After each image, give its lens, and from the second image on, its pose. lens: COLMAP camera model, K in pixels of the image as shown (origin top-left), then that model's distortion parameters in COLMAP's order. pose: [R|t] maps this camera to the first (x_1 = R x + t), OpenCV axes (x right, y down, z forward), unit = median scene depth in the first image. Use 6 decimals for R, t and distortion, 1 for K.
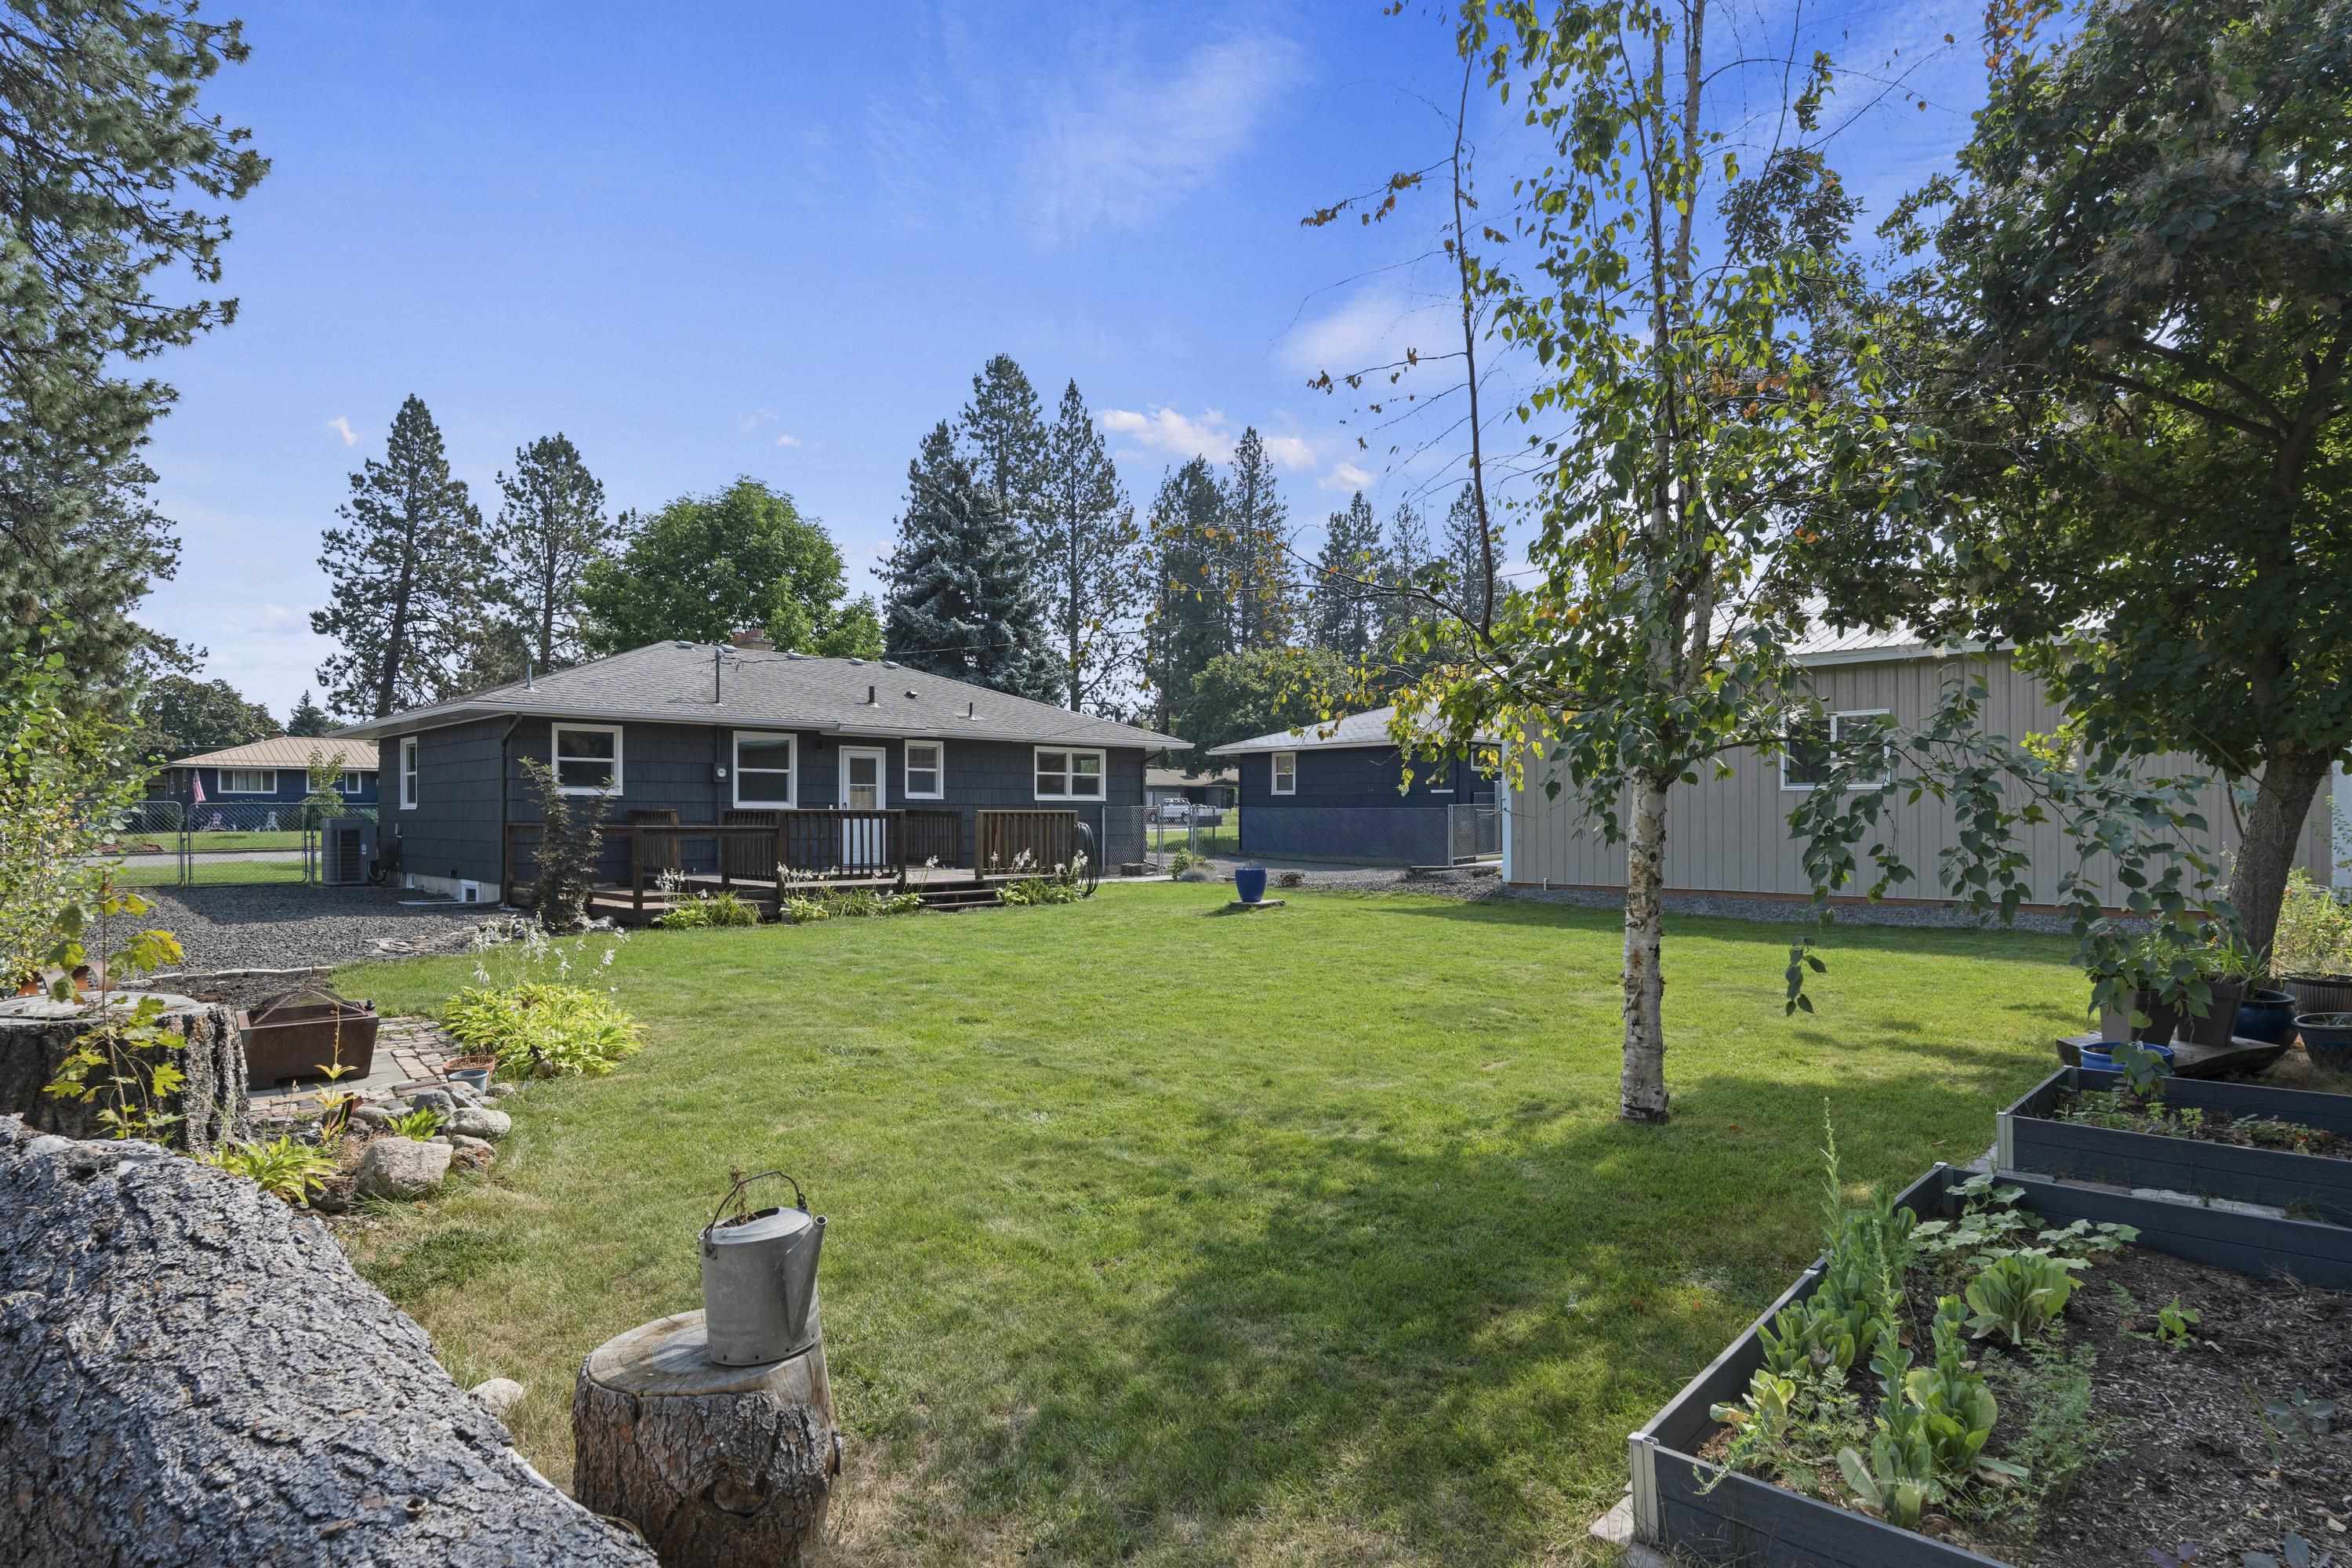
lens RADIAL K [[1261.8, 0, 1174.4], [0, 1261.8, 809.2], [0, 0, 1]] dist [-0.001645, 0.002223]
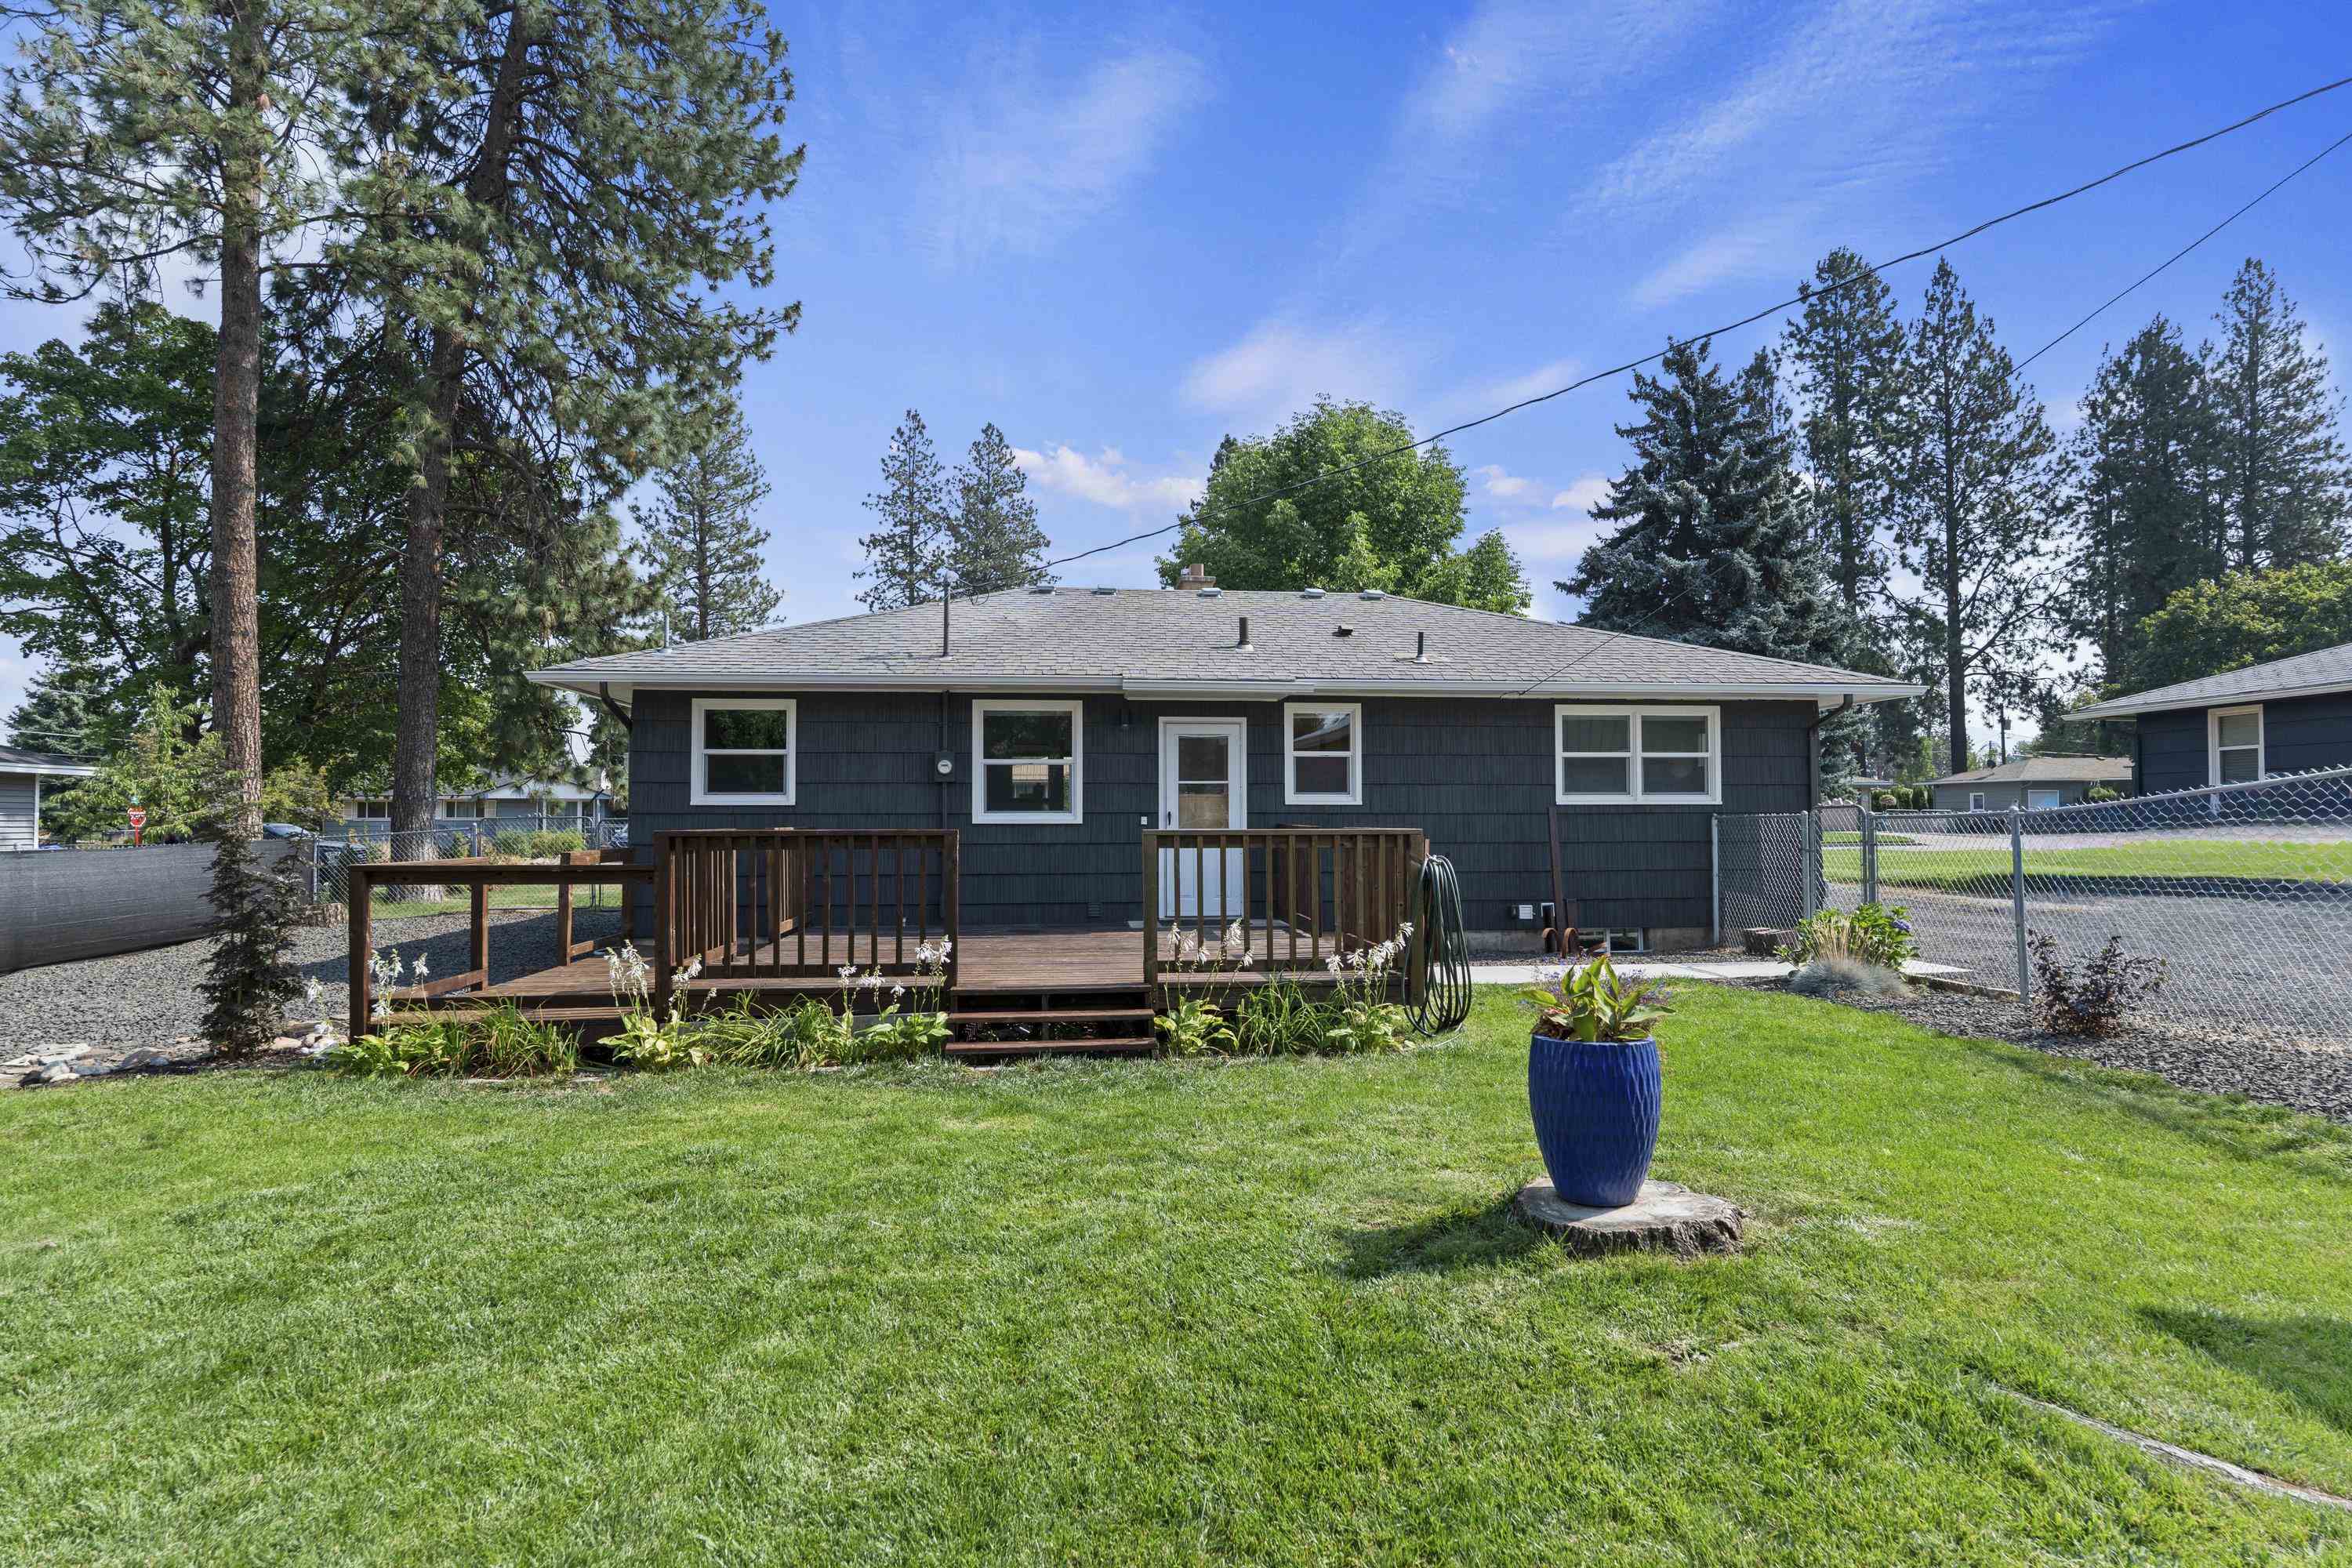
lens RADIAL K [[1270.1, 0, 1175.0], [0, 1270.1, 776.1], [0, 0, 1]] dist [-0.004485, 0.002028]
pose [[0.784709, -0.025332, -0.619346, 0.027778], [0.005525, 0.999411, -0.033878, -0.000540], [0.619839, 0.023162, 0.784387, 0.133626]]
